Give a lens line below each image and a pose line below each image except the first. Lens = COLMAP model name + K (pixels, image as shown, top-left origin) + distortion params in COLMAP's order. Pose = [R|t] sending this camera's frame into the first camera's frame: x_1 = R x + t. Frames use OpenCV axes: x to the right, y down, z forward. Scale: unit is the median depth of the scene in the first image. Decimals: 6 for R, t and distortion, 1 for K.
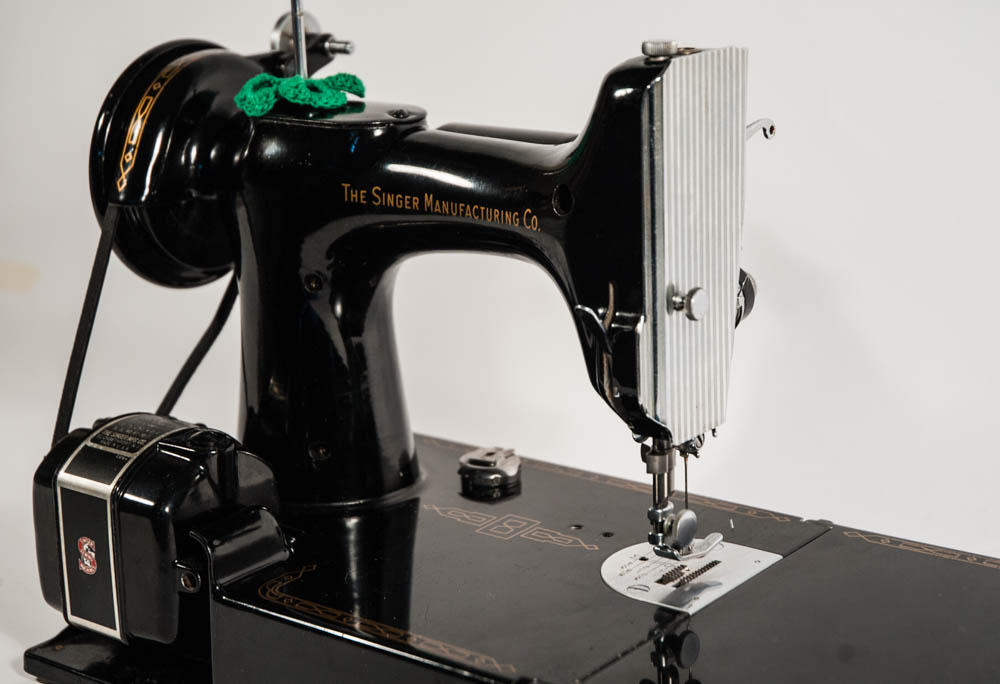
lens RADIAL K [[2012.6, 0, 500.0], [0, 2012.6, 342.0], [0, 0, 1]] dist [0.028525, 0.066946]
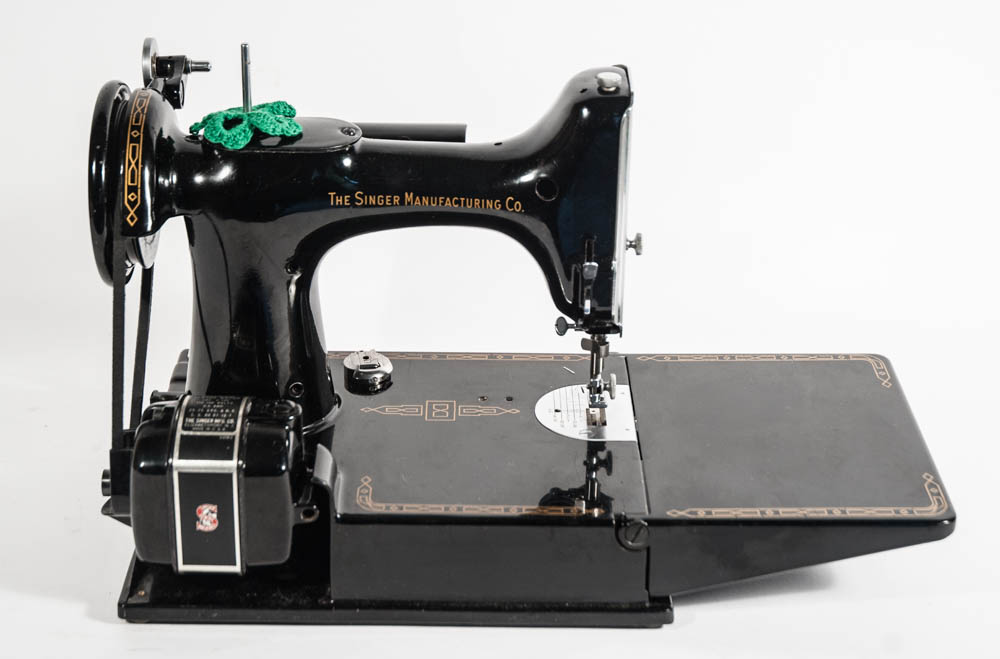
lens RADIAL K [[1910.2, 0, 501.1], [0, 1910.2, 302.3], [0, 0, 1]] dist [0.016919, 0.127870]
pose [[0.784614, -0.220384, 0.579493, -0.732834], [0.127162, 0.972022, 0.197492, -0.242759], [-0.606804, -0.081265, 0.790686, -0.058995]]
